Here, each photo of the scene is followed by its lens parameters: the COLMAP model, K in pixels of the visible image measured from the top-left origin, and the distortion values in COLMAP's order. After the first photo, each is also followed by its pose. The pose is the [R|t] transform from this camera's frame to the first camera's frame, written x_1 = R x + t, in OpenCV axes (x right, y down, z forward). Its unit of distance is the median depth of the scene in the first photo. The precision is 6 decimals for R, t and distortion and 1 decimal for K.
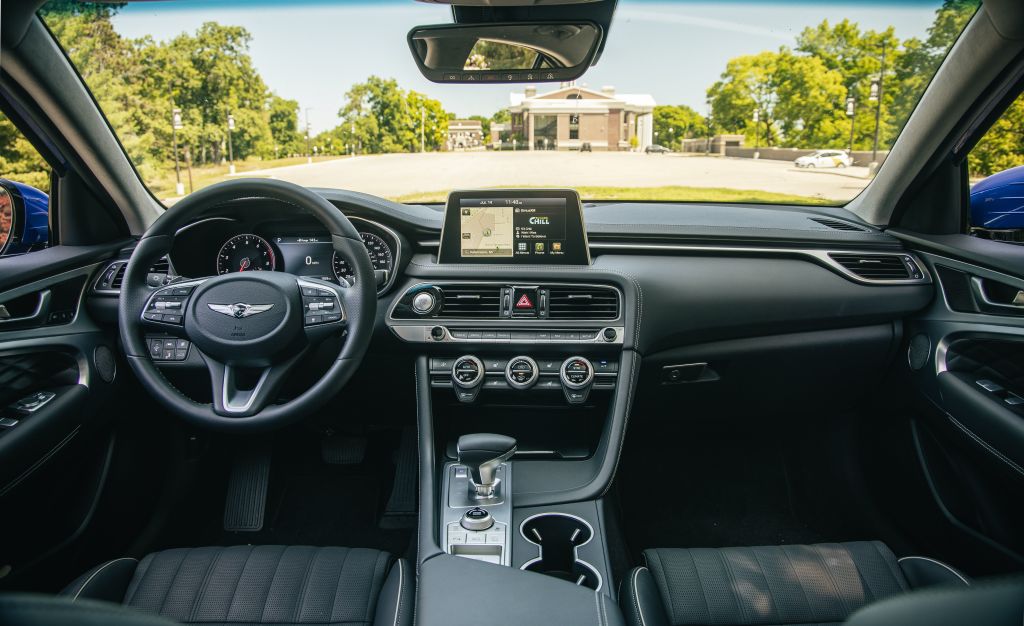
lens RADIAL K [[710.1, 0, 512.2], [0, 710.1, 294.0], [0, 0, 1]] dist [-0.062186, 0.002287]
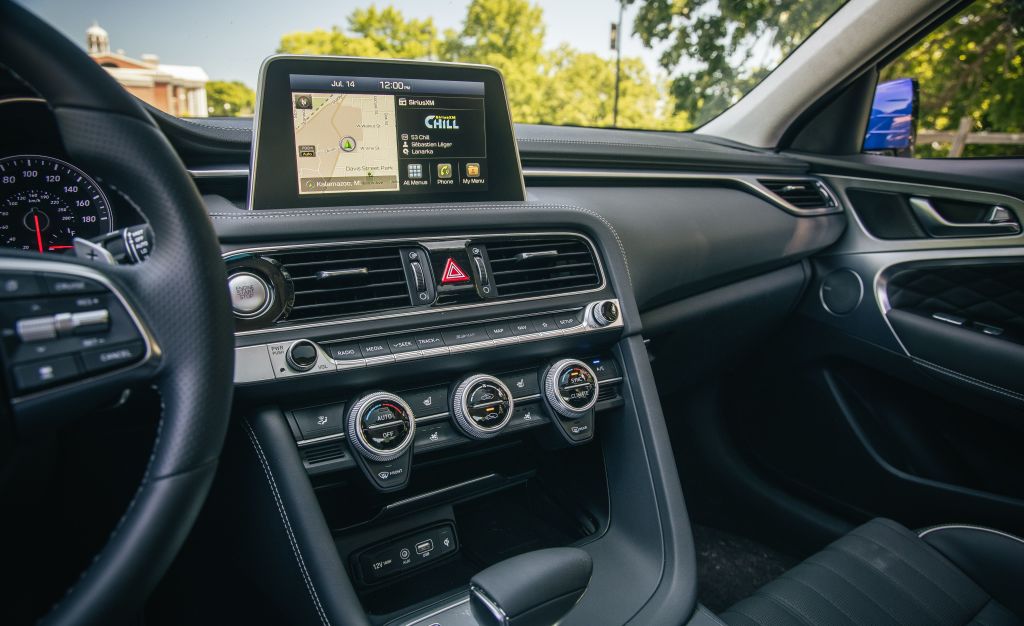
lens RADIAL K [[710.1, 0, 512.2], [0, 710.1, 294.0], [0, 0, 1]] dist [-0.062186, 0.002287]
pose [[0.825776, -0.103450, 0.554429, -0.229760], [0.088309, 0.994625, 0.054056, 0.002677], [-0.557041, 0.004323, 0.830474, 0.519933]]
